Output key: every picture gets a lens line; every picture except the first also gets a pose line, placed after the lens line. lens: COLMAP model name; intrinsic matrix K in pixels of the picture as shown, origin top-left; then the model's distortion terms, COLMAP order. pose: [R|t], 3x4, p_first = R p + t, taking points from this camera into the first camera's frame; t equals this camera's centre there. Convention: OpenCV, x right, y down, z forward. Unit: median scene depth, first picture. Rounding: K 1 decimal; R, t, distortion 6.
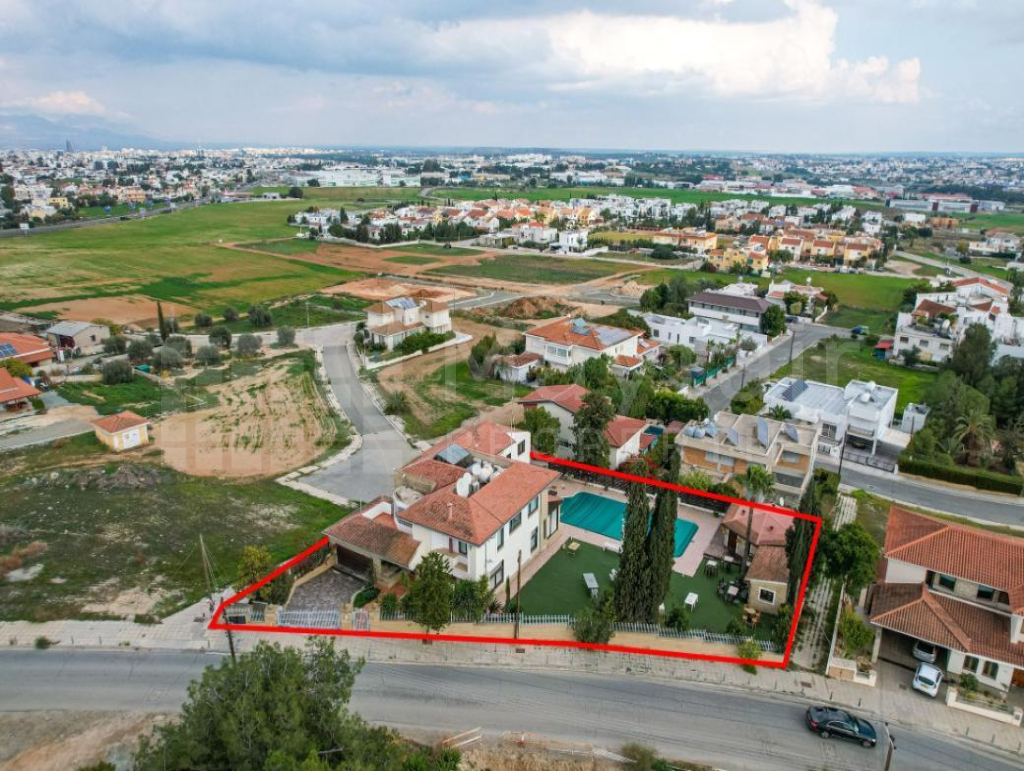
lens RADIAL K [[667.1, 0, 519.3], [0, 667.1, 383.5], [0, 0, 1]] dist [-0.082529, 0.061628]
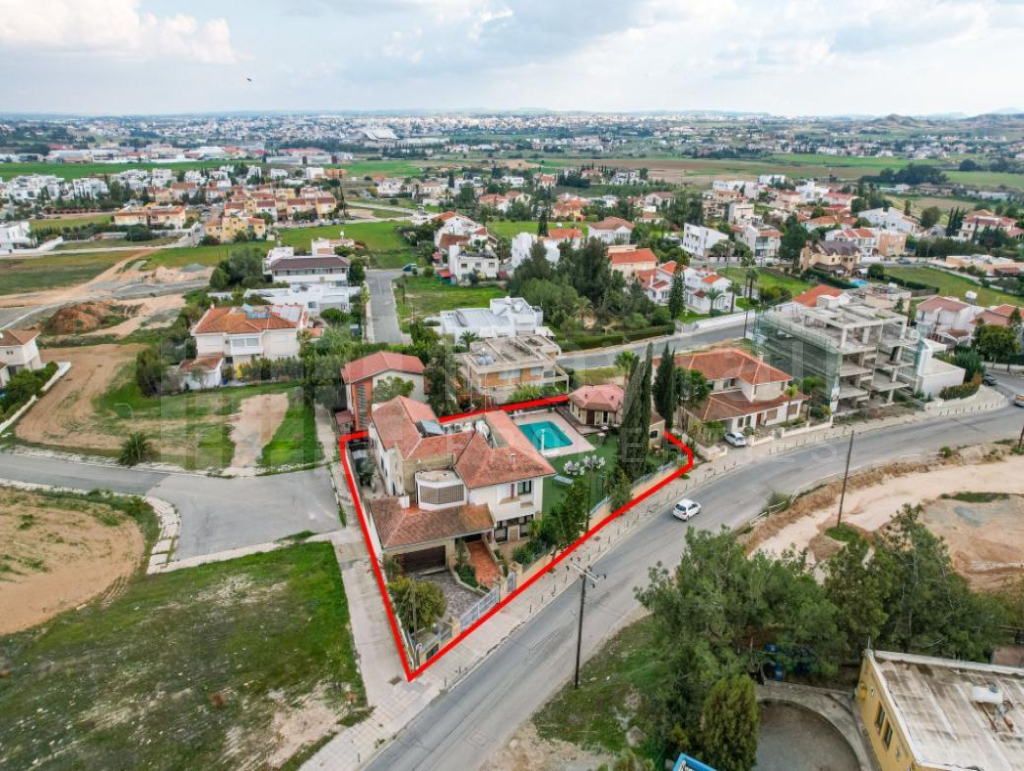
lens RADIAL K [[667.1, 0, 519.3], [0, 667.1, 383.5], [0, 0, 1]] dist [-0.082529, 0.061628]
pose [[0.616684, -0.301089, 0.727356, -0.163539], [0.261274, 0.949875, 0.171680, -0.021457], [-0.742588, 0.084167, 0.664439, 0.047978]]
